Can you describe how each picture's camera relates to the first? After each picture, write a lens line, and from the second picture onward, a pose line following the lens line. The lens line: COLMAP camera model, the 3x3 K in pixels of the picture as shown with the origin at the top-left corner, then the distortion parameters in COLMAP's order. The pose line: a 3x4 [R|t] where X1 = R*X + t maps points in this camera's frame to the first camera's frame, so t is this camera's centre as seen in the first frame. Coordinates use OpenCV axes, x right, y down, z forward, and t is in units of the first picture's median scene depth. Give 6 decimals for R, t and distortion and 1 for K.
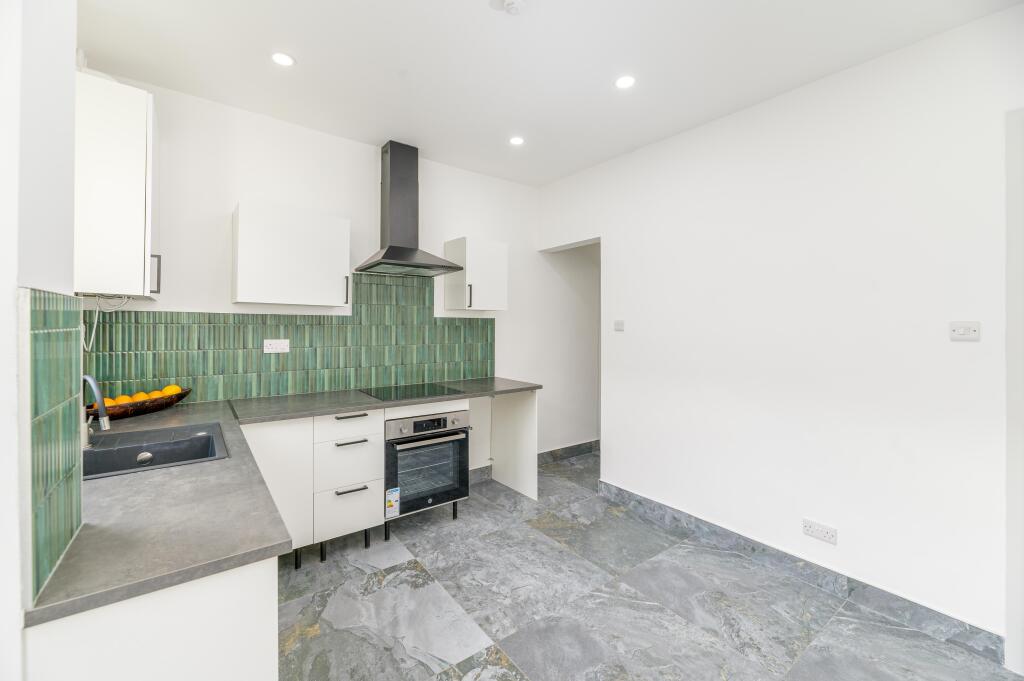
lens RADIAL K [[416.5, 0, 507.1], [0, 416.5, 323.9], [0, 0, 1]] dist [0.004671, 0.000065]
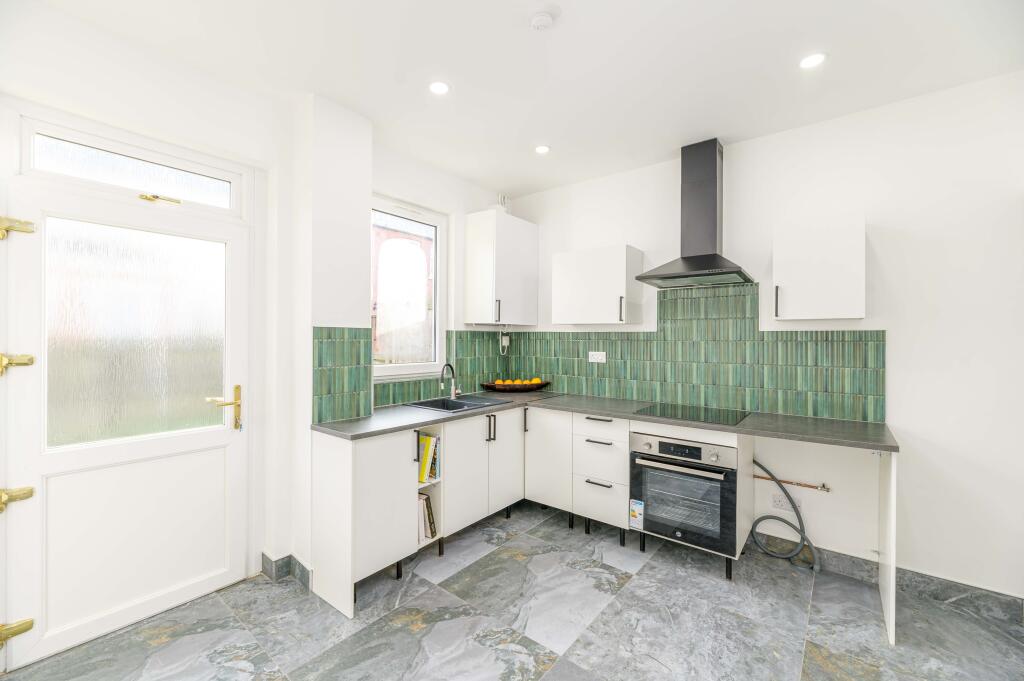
lens RADIAL K [[418.9, 0, 507.0], [0, 418.9, 338.9], [0, 0, 1]] dist [0.000196, -0.000039]
pose [[0.255580, -0.005094, -0.966774, 0.599810], [-0.002164, 0.999981, -0.005842, 0.006133], [0.966785, 0.003585, 0.255564, 0.403380]]
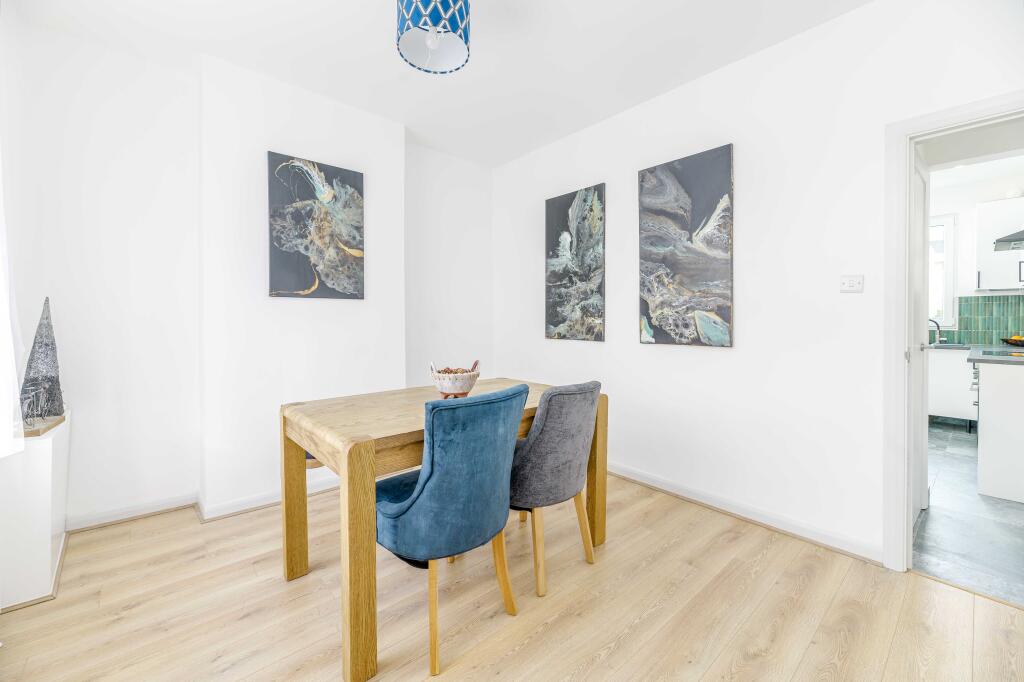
lens RADIAL K [[416.5, 0, 507.1], [0, 416.5, 324.4], [0, 0, 1]] dist [0.004671, 0.000065]
pose [[-0.996721, -0.005987, -0.080695, 1.337966], [-0.007085, 0.999886, 0.013320, 0.077943], [0.080606, 0.013848, -0.996650, 2.126326]]
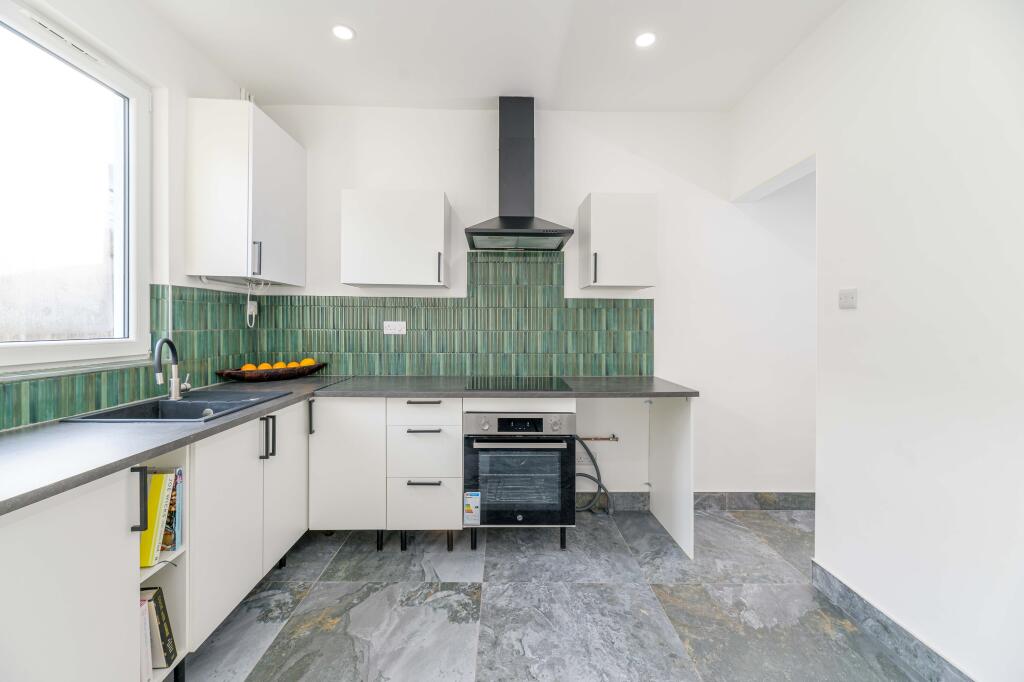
lens RADIAL K [[416.5, 0, 507.1], [0, 416.5, 324.4], [0, 0, 1]] dist [0.004671, 0.000065]
pose [[0.810510, -0.001902, -0.585722, 0.273703], [0.001899, 0.999998, -0.000620, 0.045403], [0.585722, -0.000610, 0.810512, 0.321345]]
